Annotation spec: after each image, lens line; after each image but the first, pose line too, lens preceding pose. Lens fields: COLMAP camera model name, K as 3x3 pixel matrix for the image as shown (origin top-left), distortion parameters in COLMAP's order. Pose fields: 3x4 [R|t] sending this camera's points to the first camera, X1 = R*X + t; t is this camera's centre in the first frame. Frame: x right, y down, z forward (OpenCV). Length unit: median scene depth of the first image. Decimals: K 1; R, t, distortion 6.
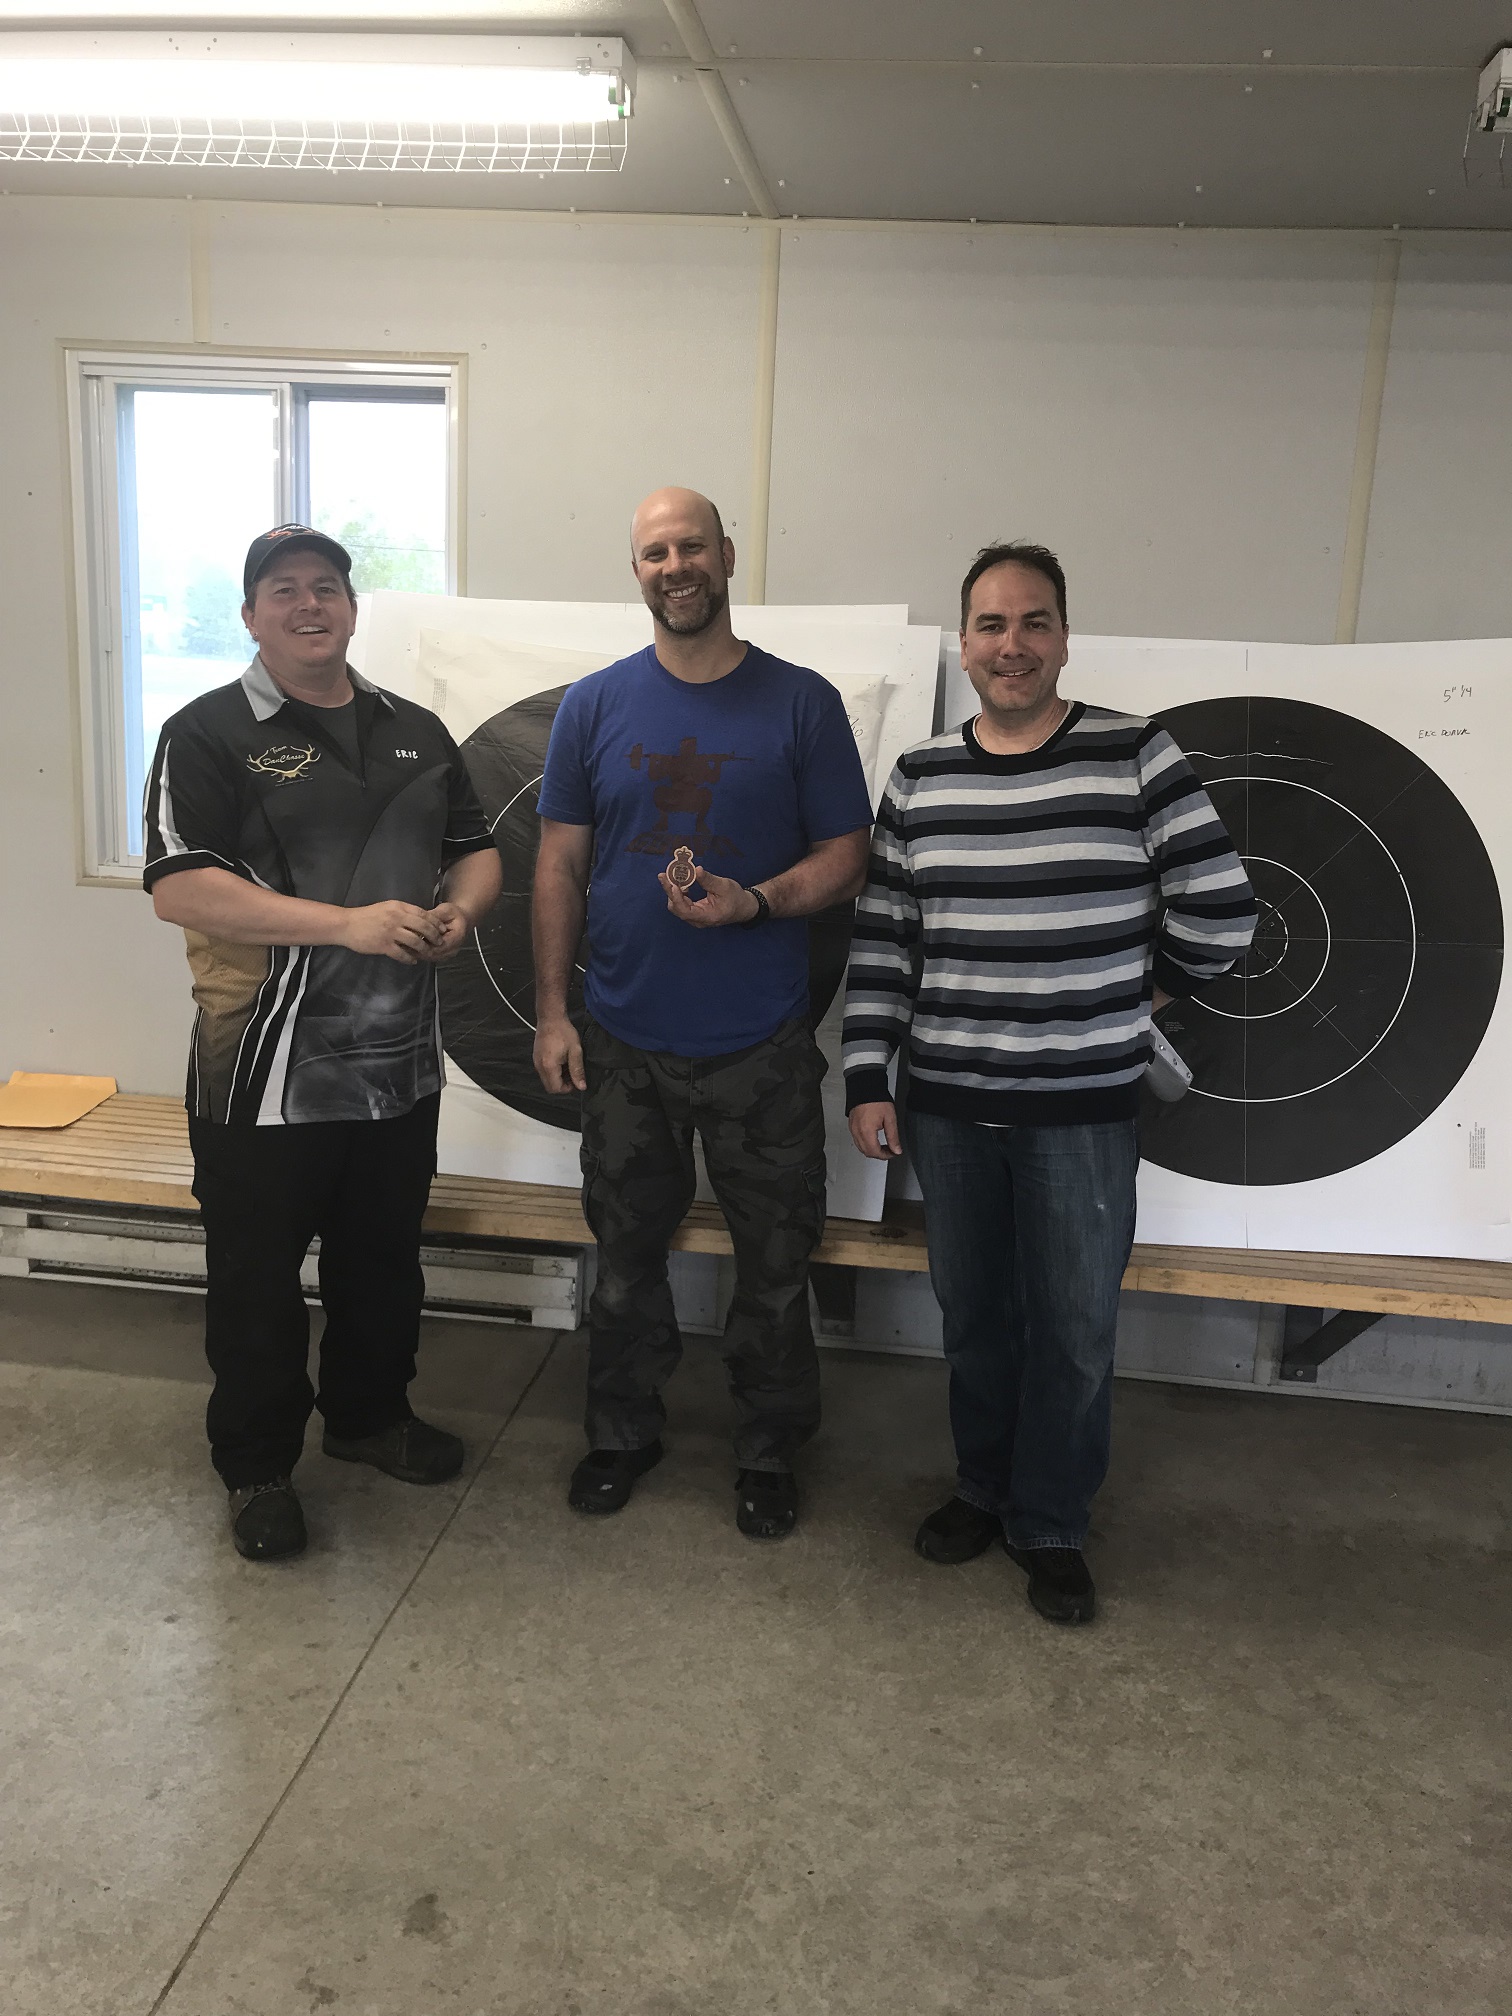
lens RADIAL K [[1747.5, 0, 750.2], [0, 1747.5, 994.0], [0, 0, 1]] dist [0.140900, -0.158252]
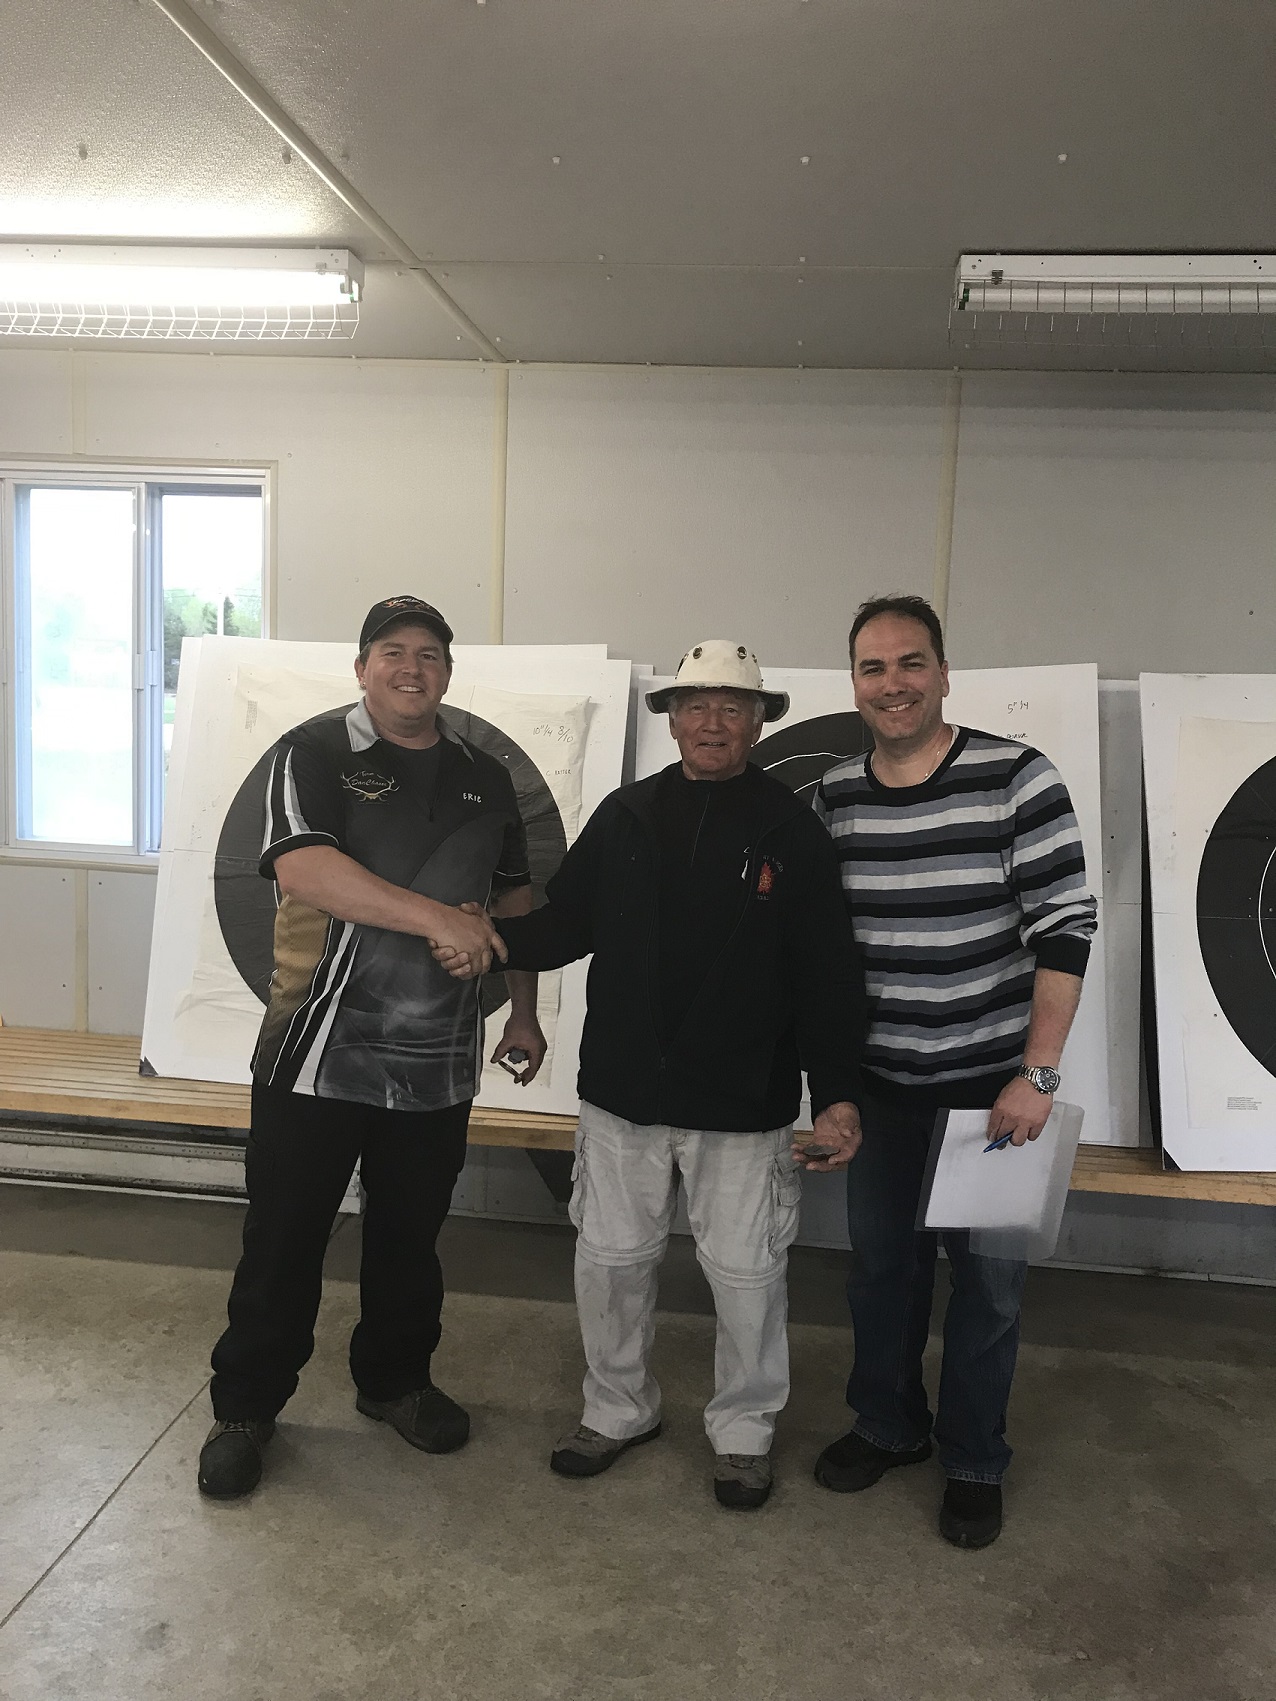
lens RADIAL K [[1474.5, 0, 633.1], [0, 1474.5, 838.7], [0, 0, 1]] dist [0.140900, -0.158252]
pose [[0.999936, -0.011070, 0.002163, 0.151099], [0.011210, 0.996563, -0.082079, 0.024148], [-0.001247, 0.082098, 0.996623, -0.135530]]
